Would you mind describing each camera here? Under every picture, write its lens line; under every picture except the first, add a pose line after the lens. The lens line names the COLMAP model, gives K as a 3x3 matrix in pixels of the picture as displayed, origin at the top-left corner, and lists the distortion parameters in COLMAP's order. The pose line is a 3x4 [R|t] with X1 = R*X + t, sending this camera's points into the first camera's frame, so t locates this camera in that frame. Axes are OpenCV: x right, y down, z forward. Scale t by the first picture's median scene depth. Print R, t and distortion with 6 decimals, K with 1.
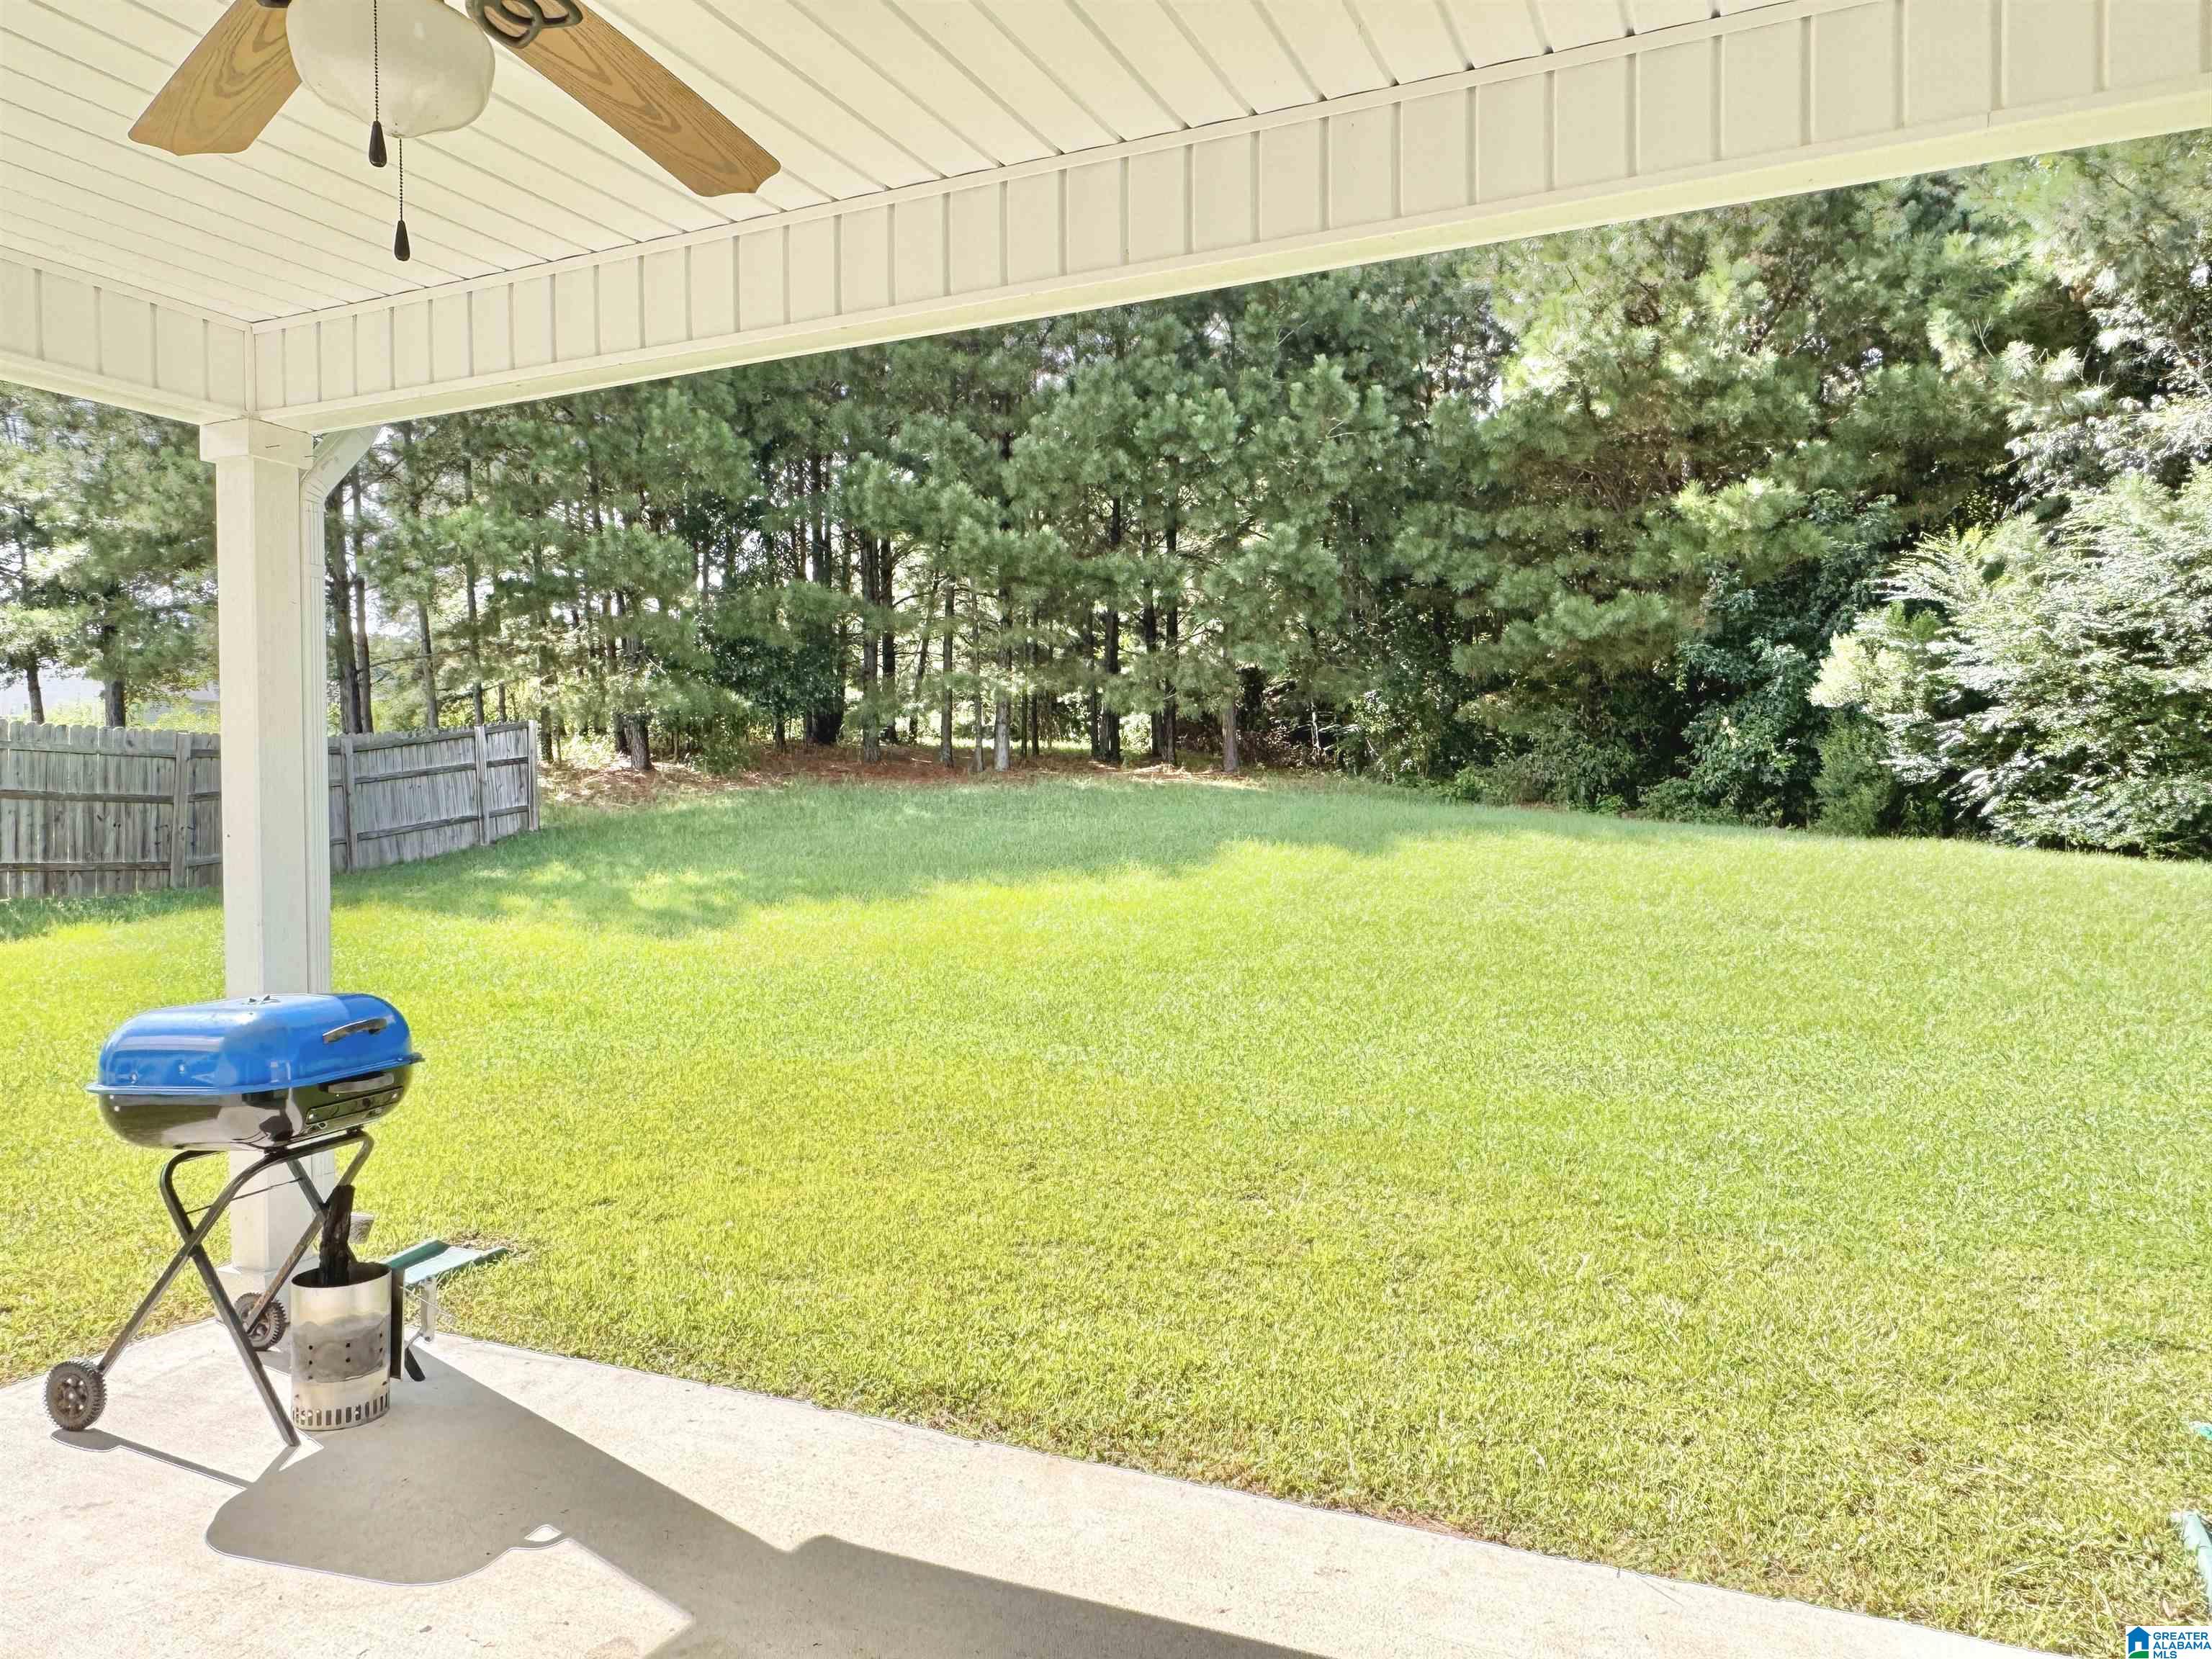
lens RADIAL K [[1473.4, 0, 1095.0], [0, 1473.4, 834.8], [0, 0, 1]] dist [-0.001573, -0.003466]
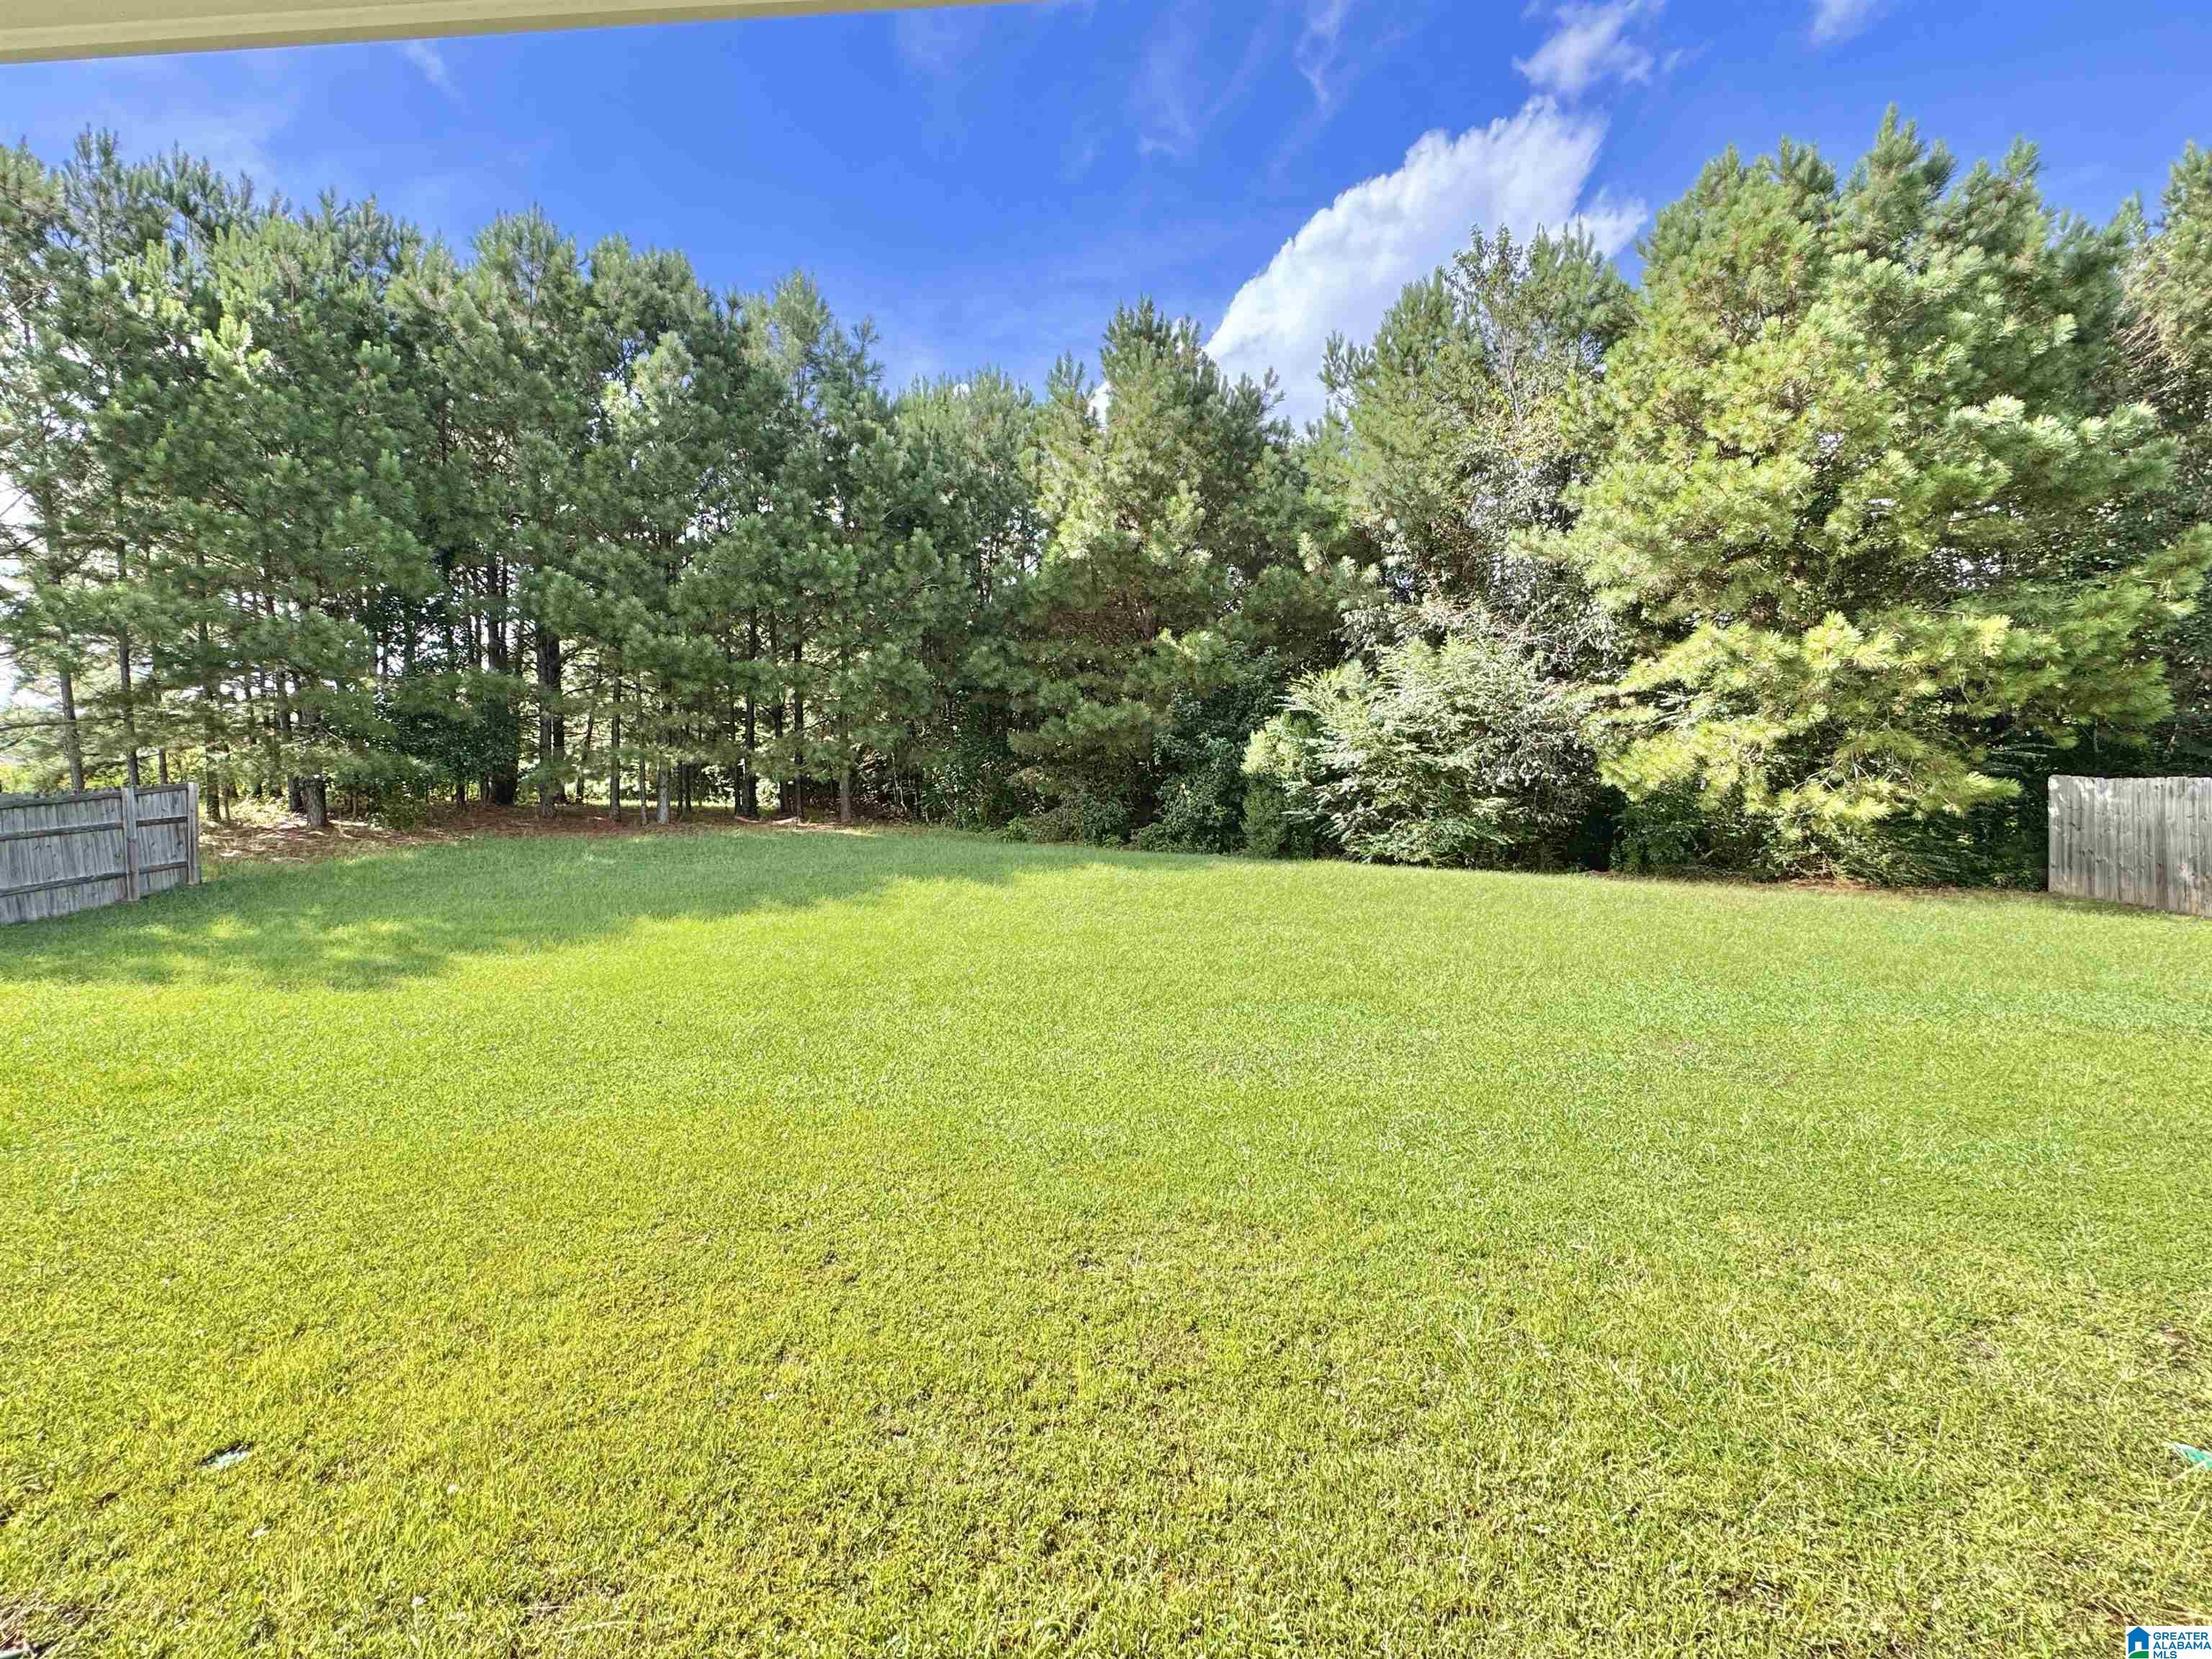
lens RADIAL K [[958.1, 0, 1106.0], [0, 958.1, 829.5], [0, 0, 1]] dist [-0.002362, 0.000106]
pose [[0.925547, -0.014197, 0.378367, -0.028187], [0.027276, 0.999200, -0.029231, -0.004560], [-0.377649, 0.037375, 0.925194, 0.100135]]
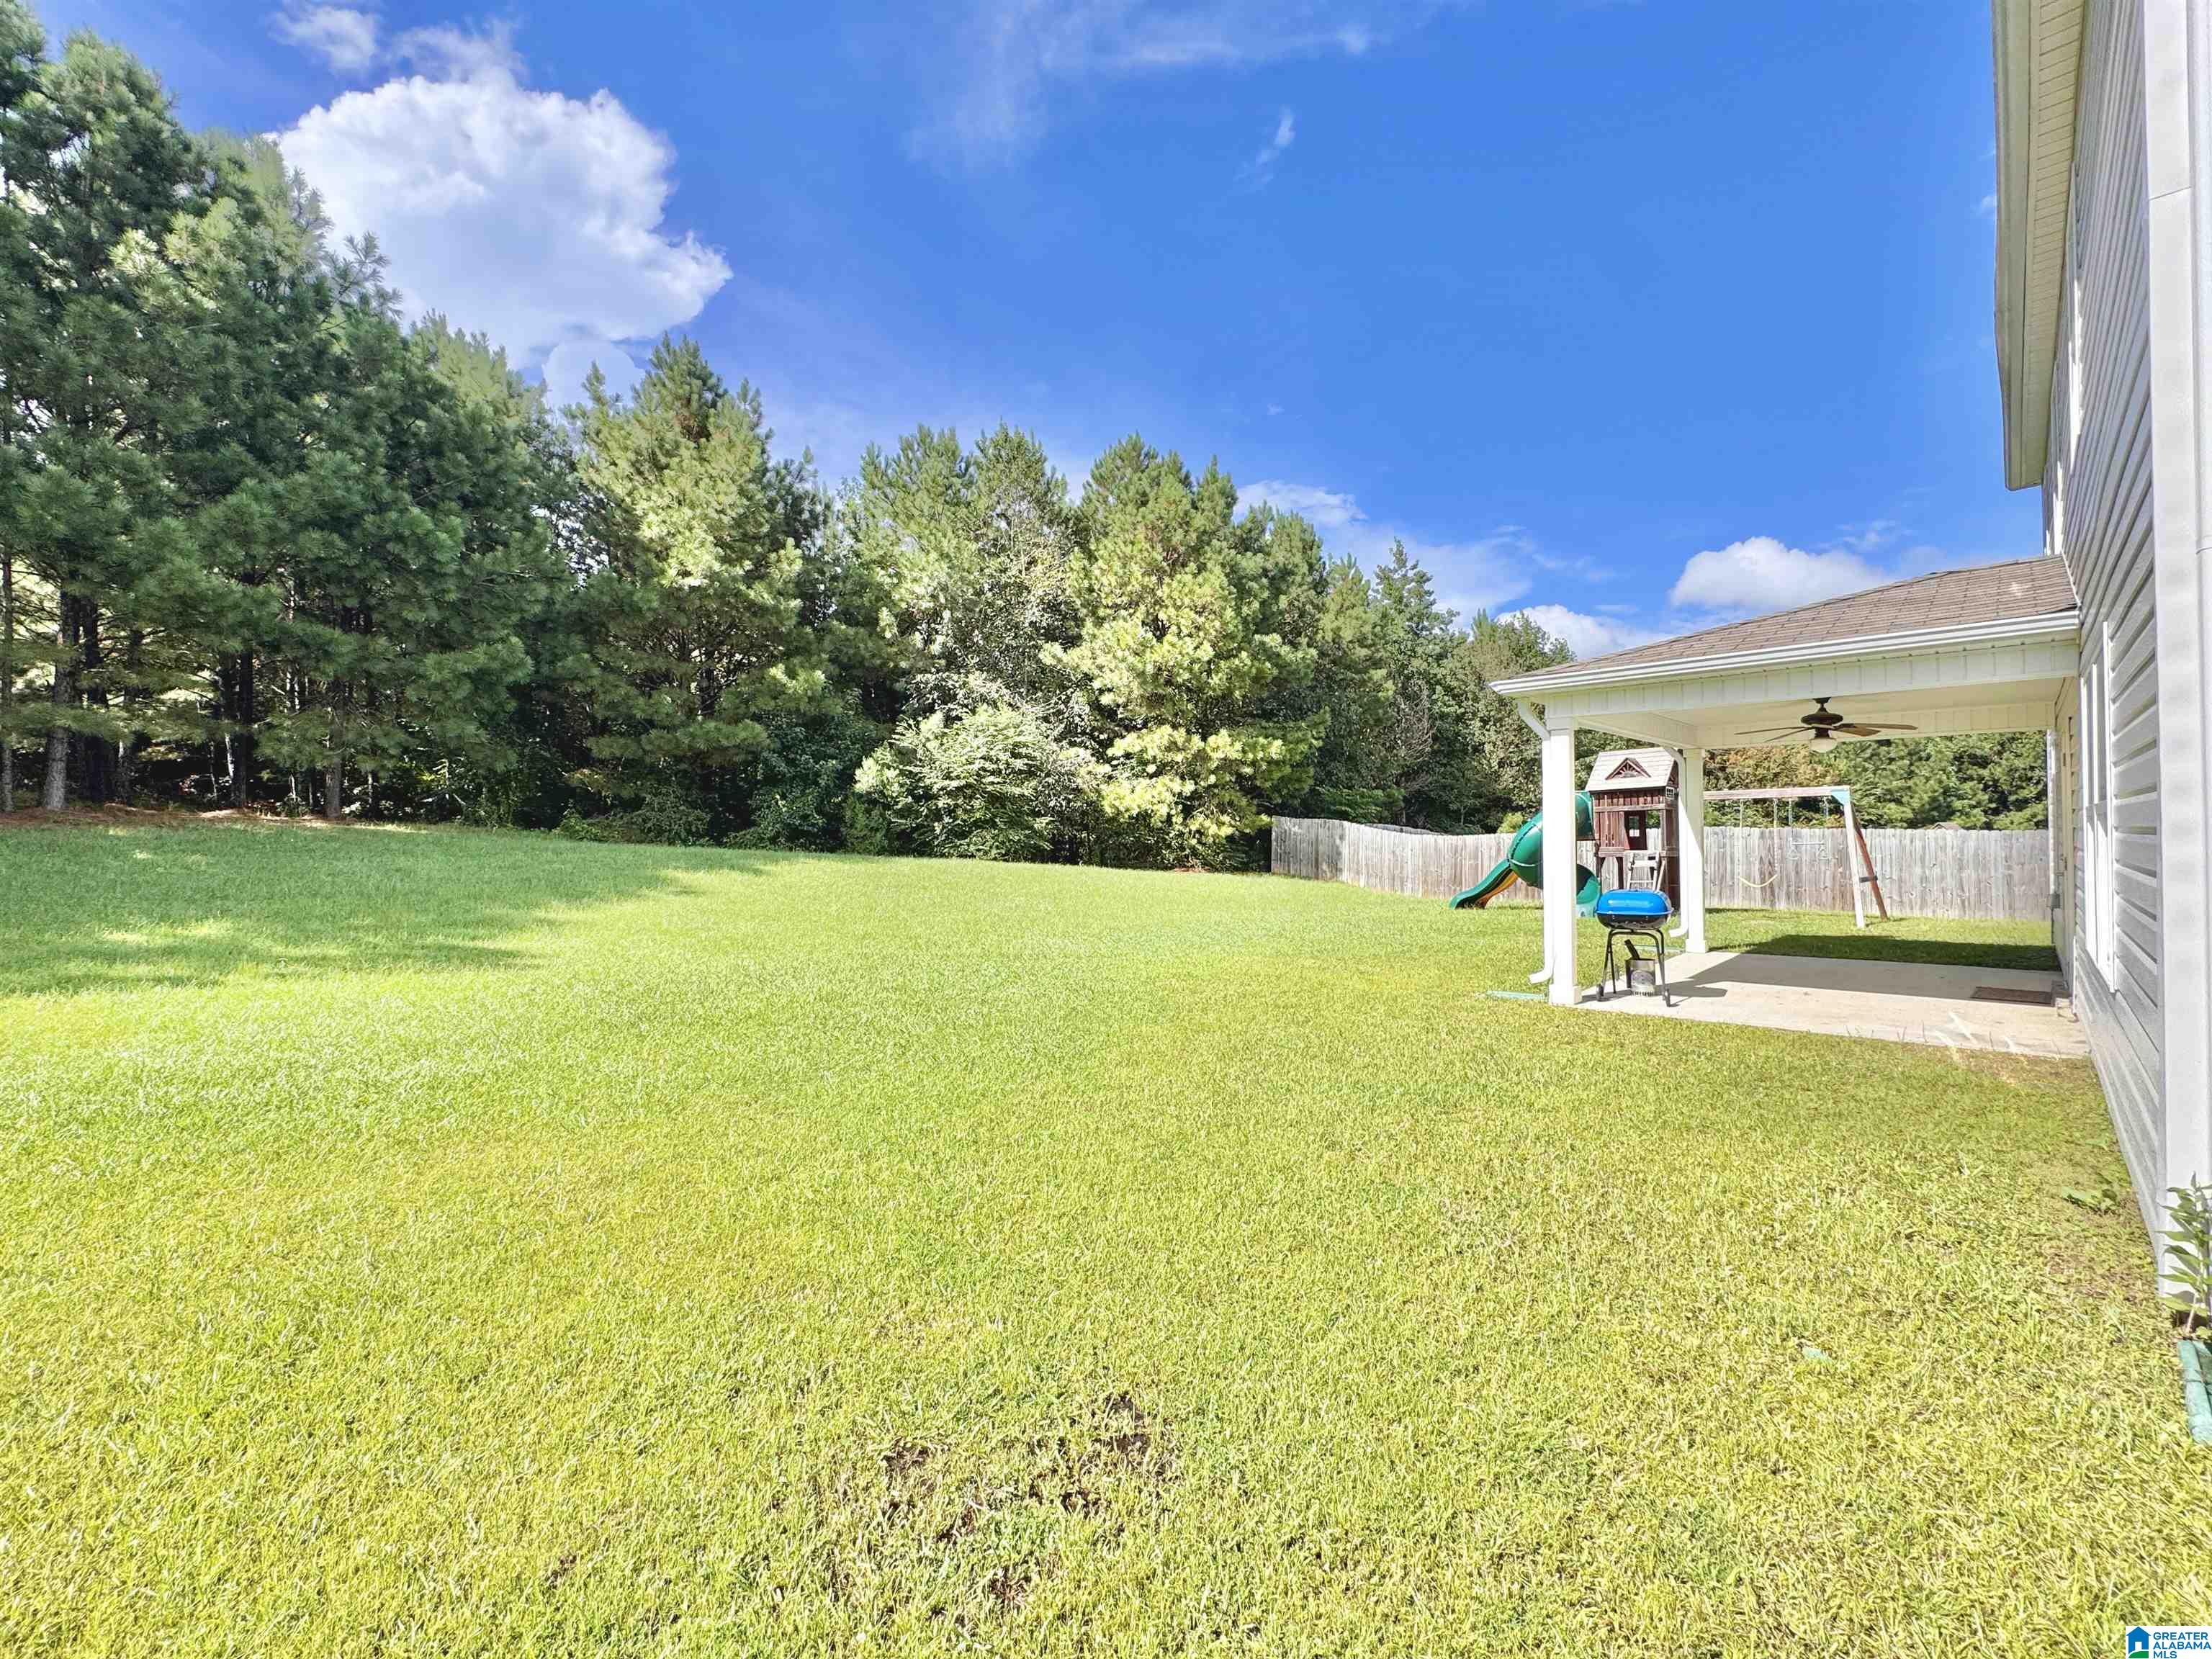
lens RADIAL K [[918.9, 0, 1106.0], [0, 918.9, 829.5], [0, 0, 1]] dist [0.000369, -0.000325]
pose [[0.370891, 0.012323, 0.928595, -0.472382], [0.023424, 0.999470, -0.022619, -0.000890], [-0.928381, 0.030141, 0.370405, 0.201020]]
